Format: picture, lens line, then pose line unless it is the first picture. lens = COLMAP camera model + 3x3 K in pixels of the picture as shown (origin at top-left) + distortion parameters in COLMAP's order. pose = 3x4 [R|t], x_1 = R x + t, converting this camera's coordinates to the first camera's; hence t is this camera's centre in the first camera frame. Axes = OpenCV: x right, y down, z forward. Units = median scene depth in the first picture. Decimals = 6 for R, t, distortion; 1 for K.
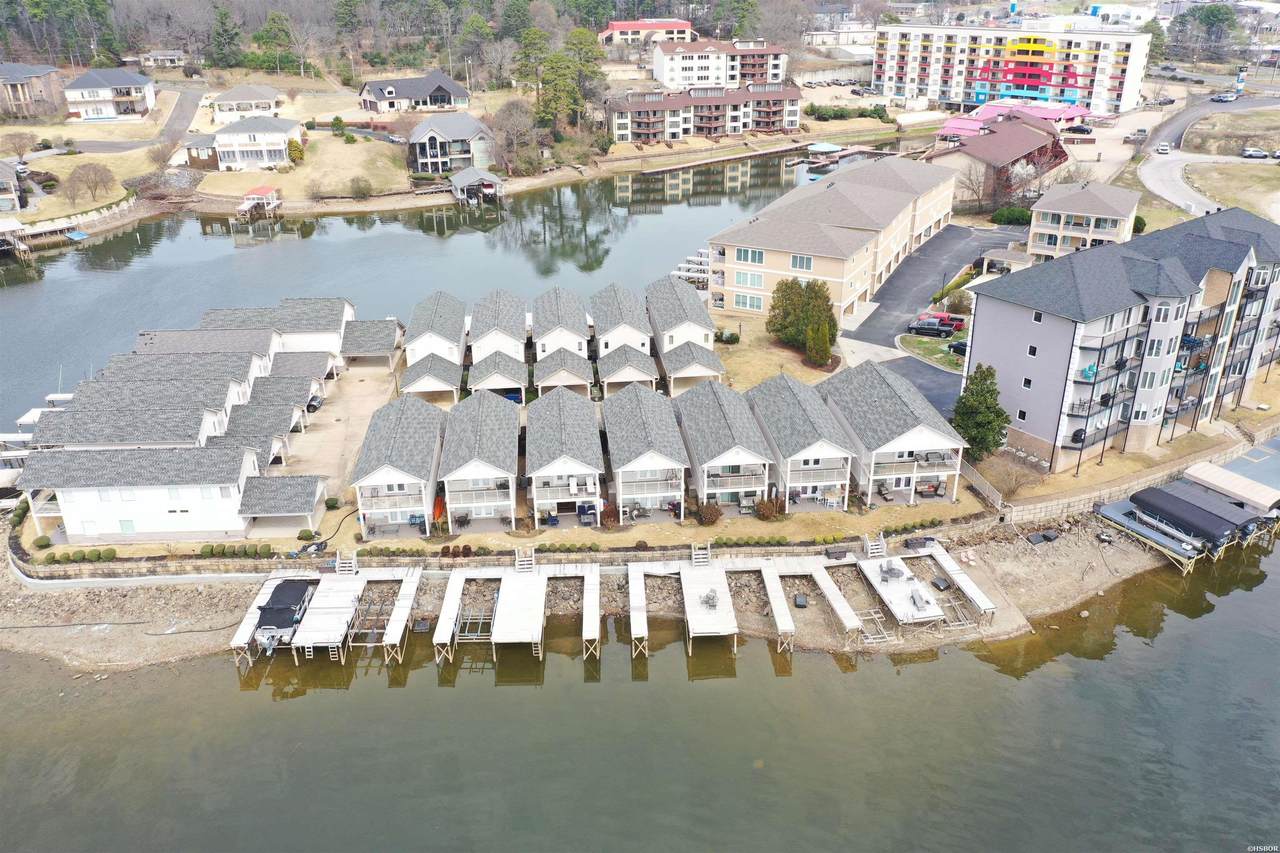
lens RADIAL K [[1003.7, 0, 639.9], [0, 1003.7, 419.4], [0, 0, 1]] dist [0.002054, 0.000089]
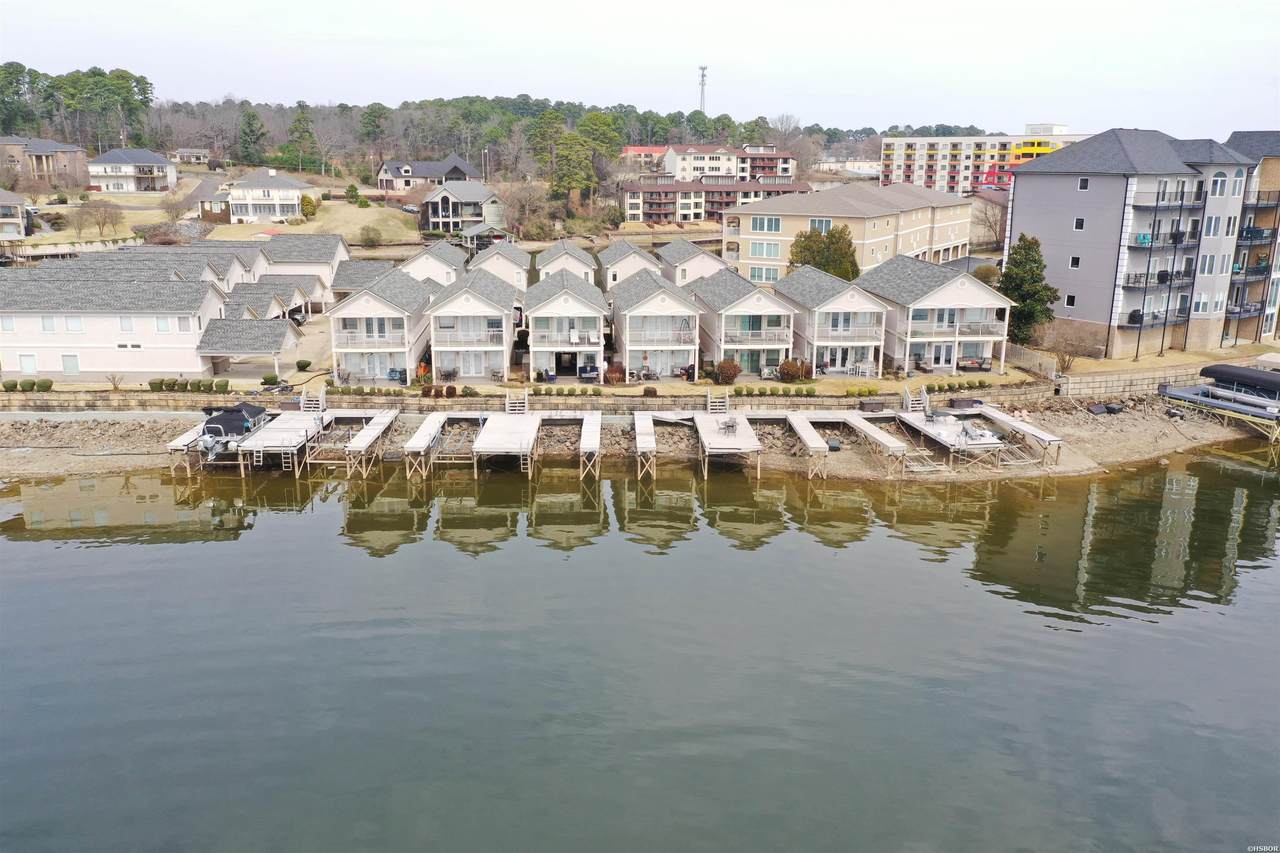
lens RADIAL K [[1003.7, 0, 639.9], [0, 1003.7, 419.4], [0, 0, 1]] dist [0.002054, 0.000089]
pose [[0.999772, 0.020097, -0.007200, -0.000250], [-0.021049, 0.984257, -0.175483, 0.220508], [0.003560, 0.175595, 0.984456, 0.101143]]
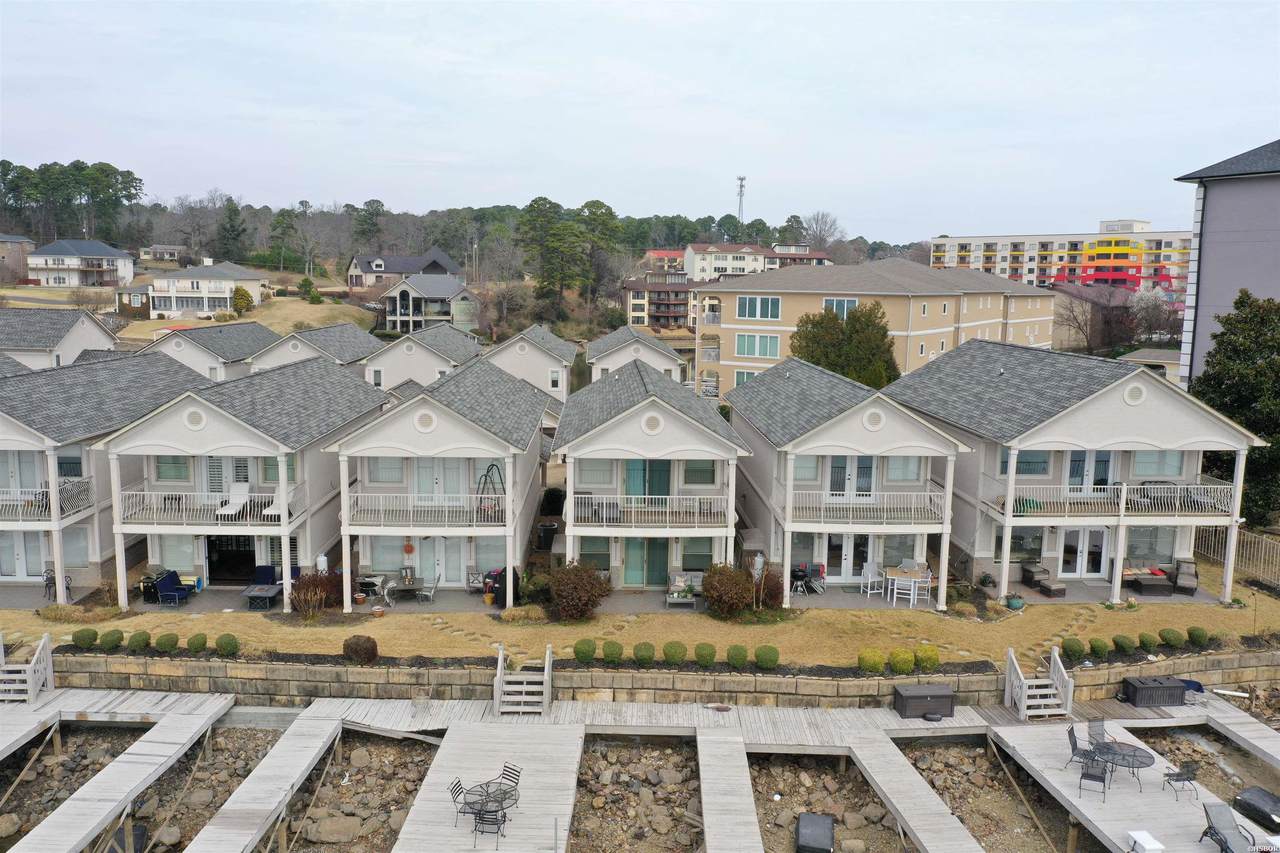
lens RADIAL K [[1003.7, 0, 639.9], [0, 1003.7, 419.4], [0, 0, 1]] dist [0.002054, 0.000089]
pose [[0.997751, 0.034542, -0.057449, 0.084460], [-0.049568, 0.957128, -0.285393, 0.104486], [0.045128, 0.287599, 0.956687, 0.468881]]
